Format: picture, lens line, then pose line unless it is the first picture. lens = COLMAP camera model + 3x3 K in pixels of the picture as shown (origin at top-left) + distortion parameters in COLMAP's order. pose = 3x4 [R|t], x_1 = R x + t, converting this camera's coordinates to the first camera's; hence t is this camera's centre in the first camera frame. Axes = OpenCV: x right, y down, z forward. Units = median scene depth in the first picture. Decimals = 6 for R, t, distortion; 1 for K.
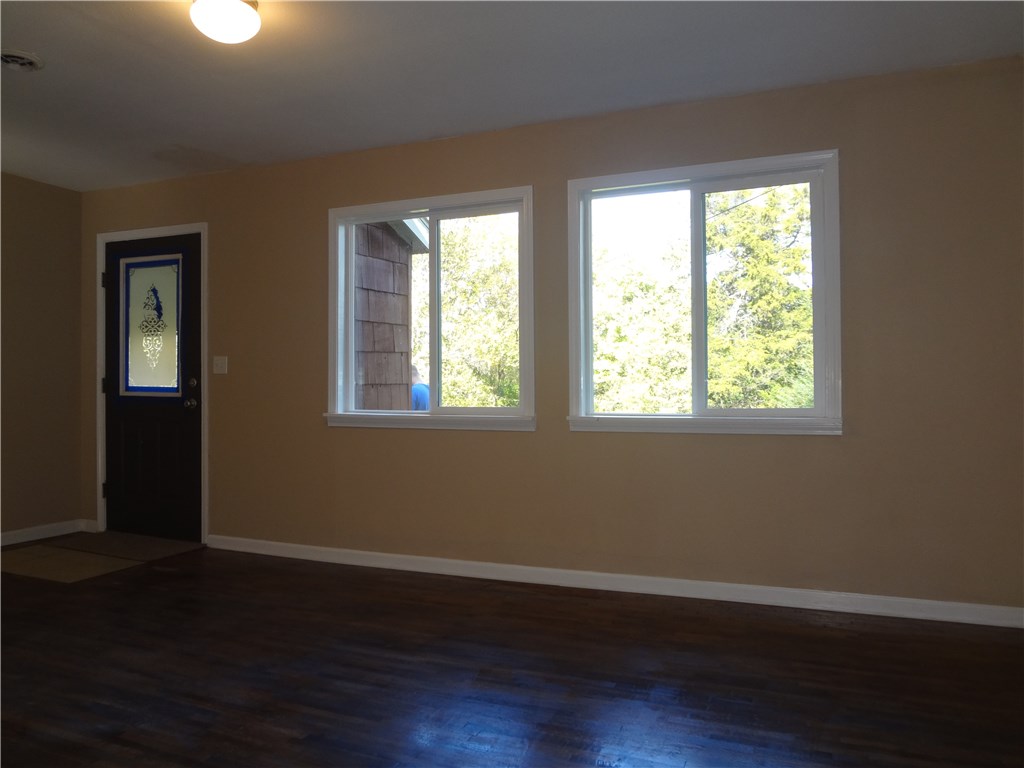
lens RADIAL K [[764.0, 0, 513.3], [0, 764.0, 382.7], [0, 0, 1]] dist [-0.047280, 0.004747]
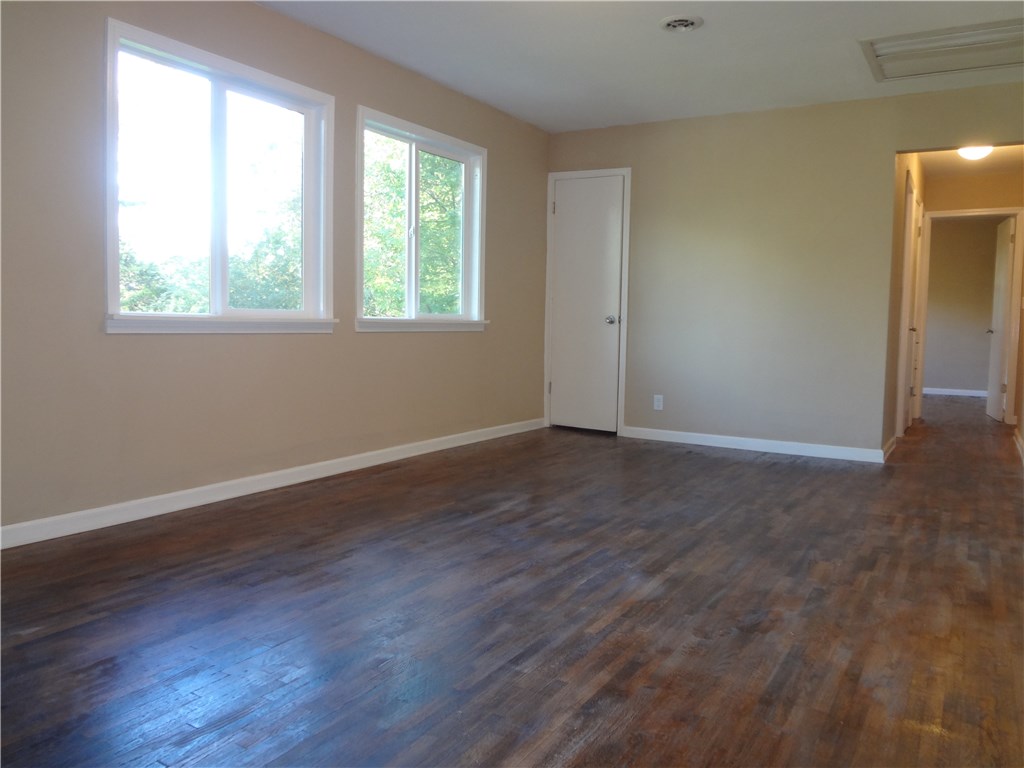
lens RADIAL K [[764.0, 0, 513.0], [0, 764.0, 383.0], [0, 0, 1]] dist [-0.047280, 0.004747]
pose [[0.148830, -0.076838, 0.985873, -1.535192], [-0.017946, 0.996602, 0.080383, 0.064872], [-0.988700, -0.029656, 0.146945, 0.915677]]
